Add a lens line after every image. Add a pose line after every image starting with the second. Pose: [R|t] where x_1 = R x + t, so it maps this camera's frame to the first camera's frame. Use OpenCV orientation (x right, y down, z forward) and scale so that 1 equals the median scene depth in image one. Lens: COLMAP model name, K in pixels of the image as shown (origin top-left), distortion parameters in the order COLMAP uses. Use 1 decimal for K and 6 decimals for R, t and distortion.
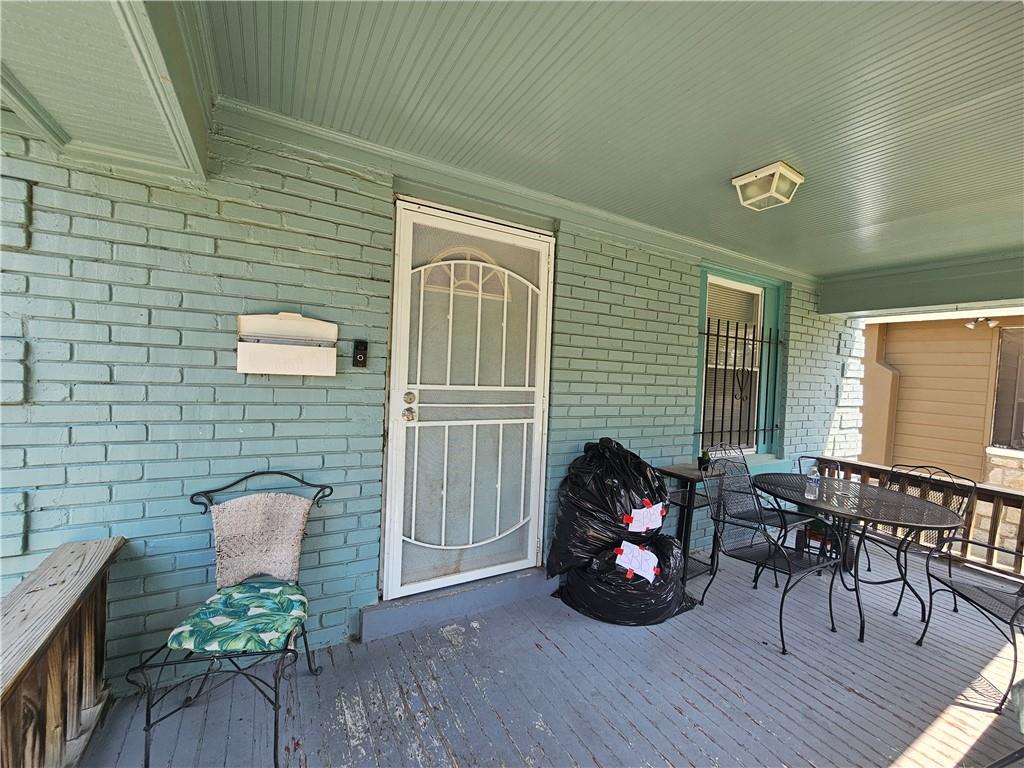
lens RADIAL K [[422.1, 0, 509.9], [0, 422.1, 382.7], [0, 0, 1]] dist [-0.000674, -0.000347]
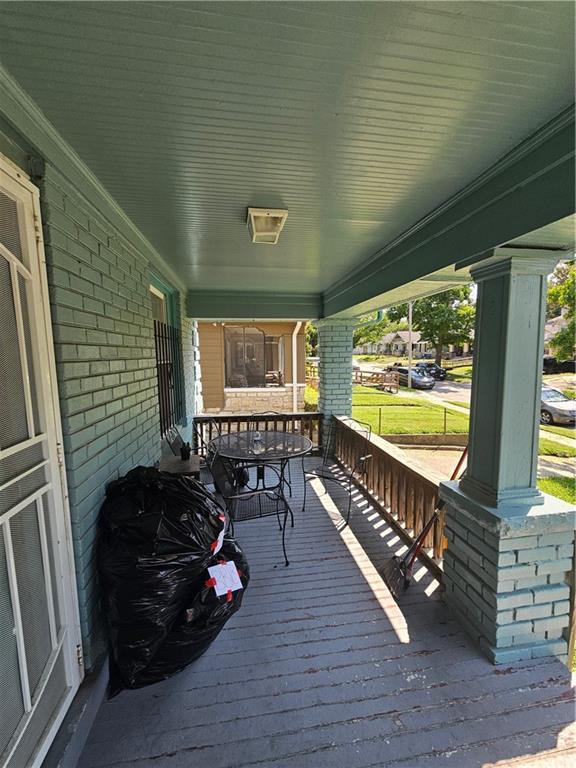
lens RADIAL K [[316.6, 0, 289.2], [0, 316.6, 382.7], [0, 0, 1]] dist [-0.000674, -0.000347]
pose [[0.353412, -0.139759, 0.924969, -0.227808], [0.055105, 0.990170, 0.128556, -0.102307], [-0.933844, 0.005537, 0.357639, 0.498761]]
